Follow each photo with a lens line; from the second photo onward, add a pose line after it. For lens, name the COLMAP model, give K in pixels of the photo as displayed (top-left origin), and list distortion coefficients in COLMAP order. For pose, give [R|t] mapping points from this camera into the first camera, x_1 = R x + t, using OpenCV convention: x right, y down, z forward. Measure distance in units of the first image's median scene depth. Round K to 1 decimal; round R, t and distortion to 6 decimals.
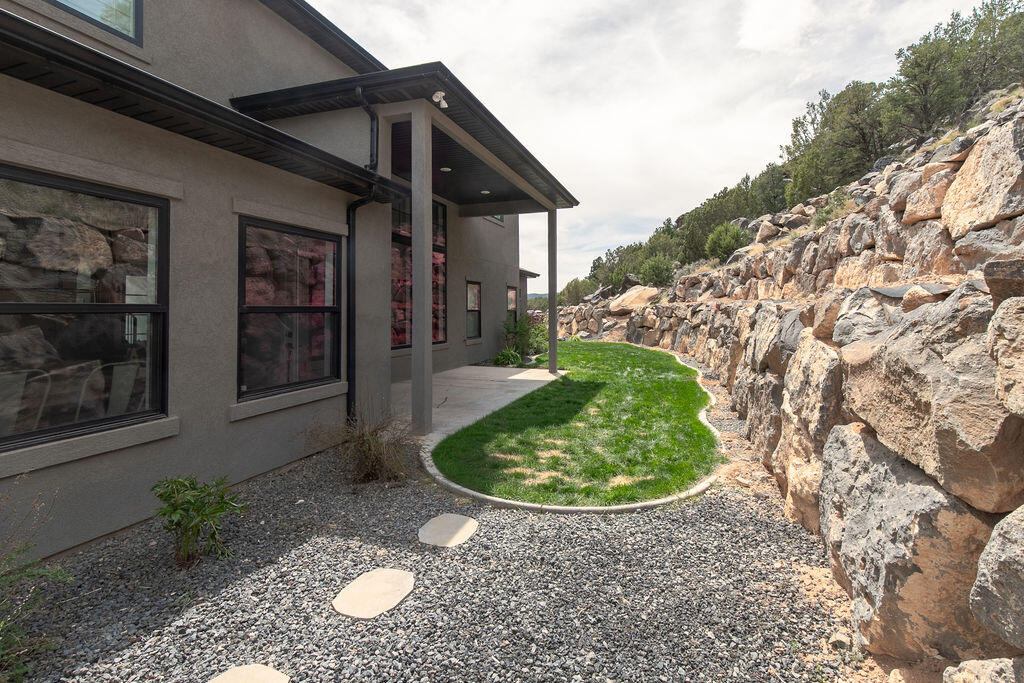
lens RADIAL K [[485.5, 0, 512.0], [0, 485.5, 315.6], [0, 0, 1]] dist [0.040116, 0.000005]
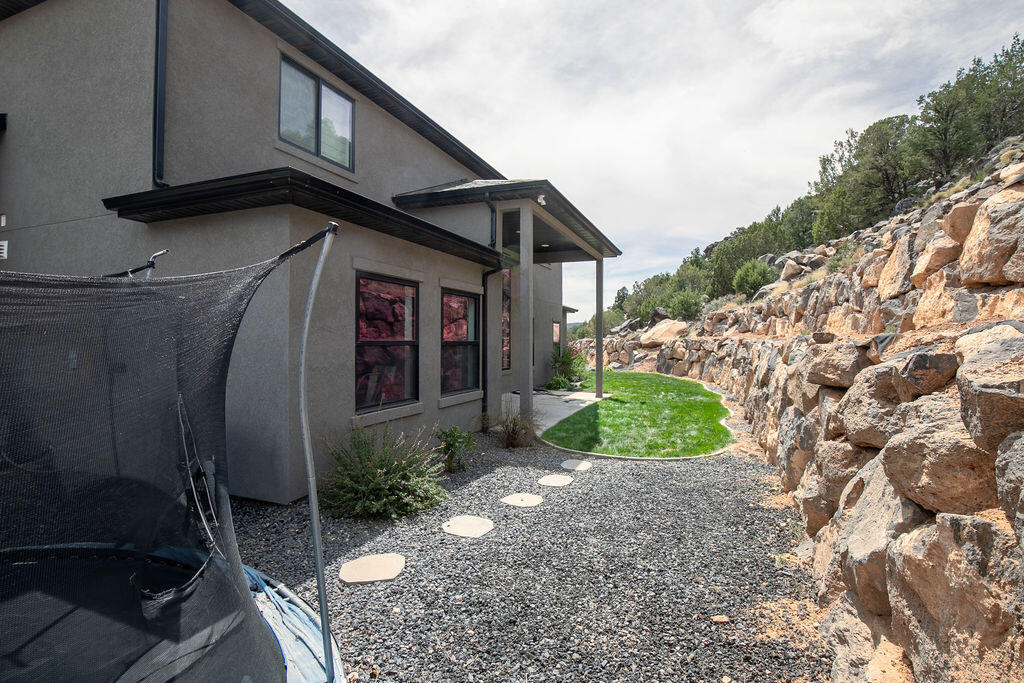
lens RADIAL K [[484.9, 0, 513.8], [0, 484.9, 347.8], [0, 0, 1]] dist [0.009857, -0.000024]
pose [[0.998786, 0.009831, -0.048276, -0.049243], [-0.009707, 0.999949, 0.002790, -0.000736], [0.048301, -0.002318, 0.998830, -0.144691]]
